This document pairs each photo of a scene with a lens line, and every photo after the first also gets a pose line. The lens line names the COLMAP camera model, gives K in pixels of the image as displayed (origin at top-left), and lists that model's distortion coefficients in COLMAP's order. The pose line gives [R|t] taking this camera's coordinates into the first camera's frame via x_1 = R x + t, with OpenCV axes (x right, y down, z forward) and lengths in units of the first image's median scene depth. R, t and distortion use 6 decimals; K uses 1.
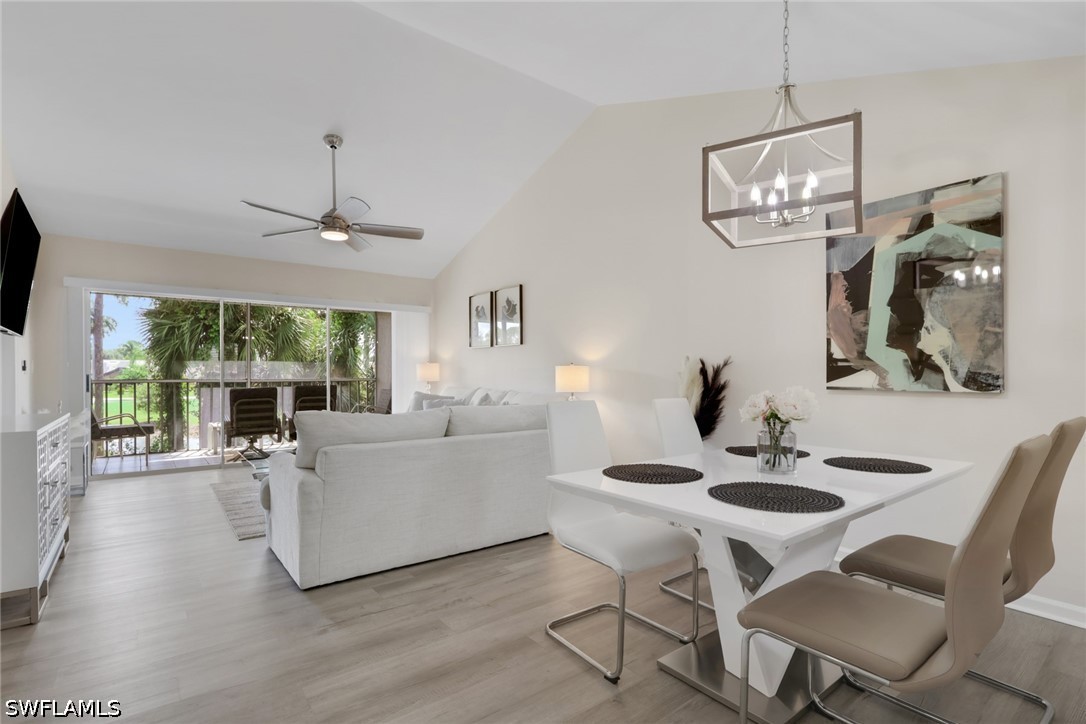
lens RADIAL K [[520.4, 0, 544.3], [0, 520.4, 370.2], [0, 0, 1]] dist [-0.000150, -0.000004]
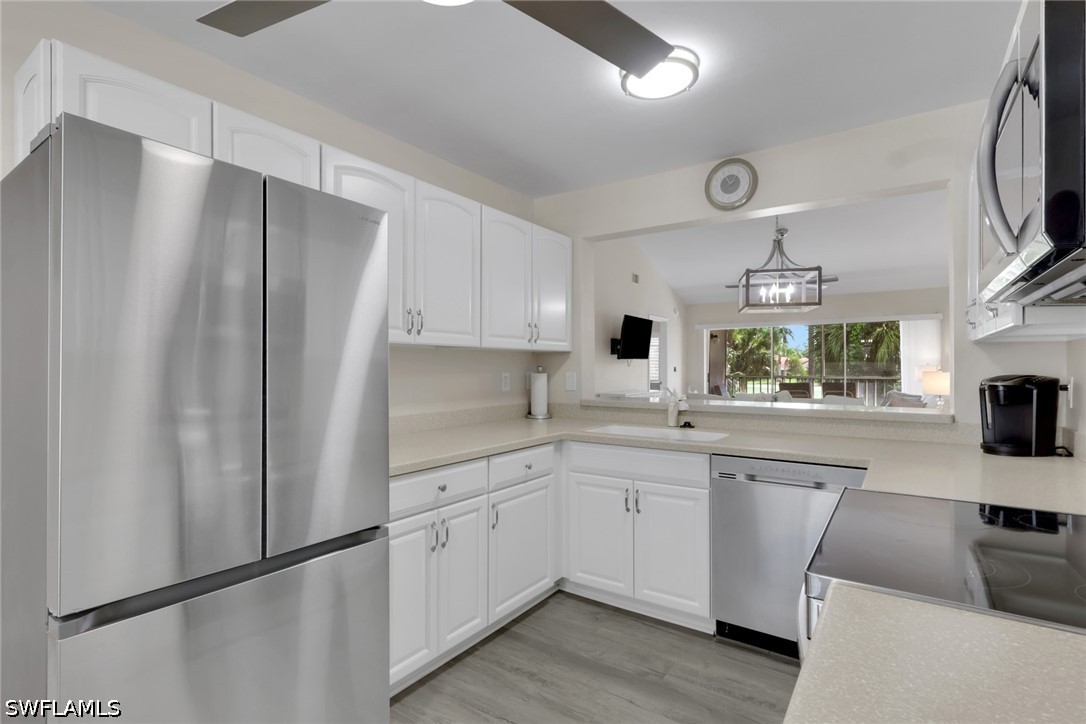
lens RADIAL K [[520.4, 0, 544.3], [0, 520.4, 370.2], [0, 0, 1]] dist [-0.000150, -0.000004]
pose [[0.295301, 0.009740, -0.955355, 0.329880], [0.005067, 0.999918, 0.011760, -0.011755], [0.955391, -0.008313, 0.295227, -0.064238]]
